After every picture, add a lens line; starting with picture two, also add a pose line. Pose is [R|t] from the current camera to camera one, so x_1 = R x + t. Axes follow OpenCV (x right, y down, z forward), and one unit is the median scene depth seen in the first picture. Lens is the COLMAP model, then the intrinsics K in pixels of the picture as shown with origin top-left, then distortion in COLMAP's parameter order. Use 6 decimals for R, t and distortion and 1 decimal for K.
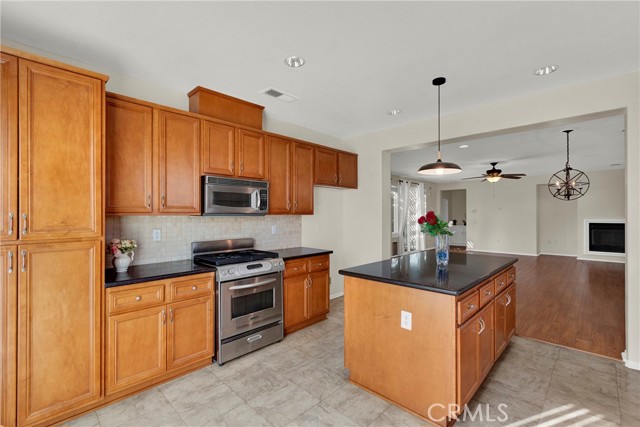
lens RADIAL K [[286.0, 0, 323.9], [0, 286.0, 214.9], [0, 0, 1]] dist [0.003973, 0.000036]
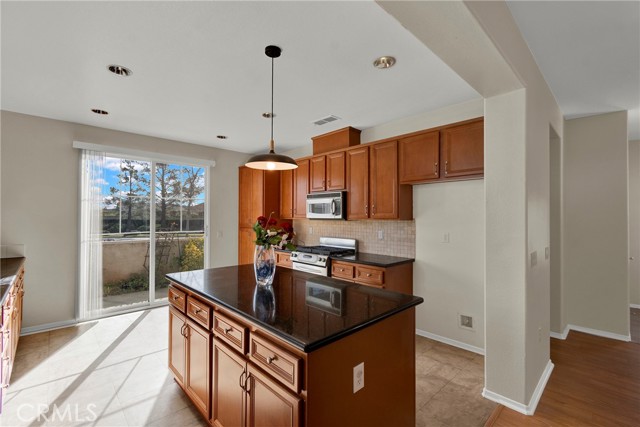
lens RADIAL K [[286.0, 0, 321.3], [0, 286.0, 213.7], [0, 0, 1]] dist [0.003973, 0.000036]
pose [[-0.051728, -0.010481, -0.998606, 0.777716], [-0.008571, 0.999913, -0.010051, -0.009577], [0.998624, 0.008039, -0.051813, 0.778317]]
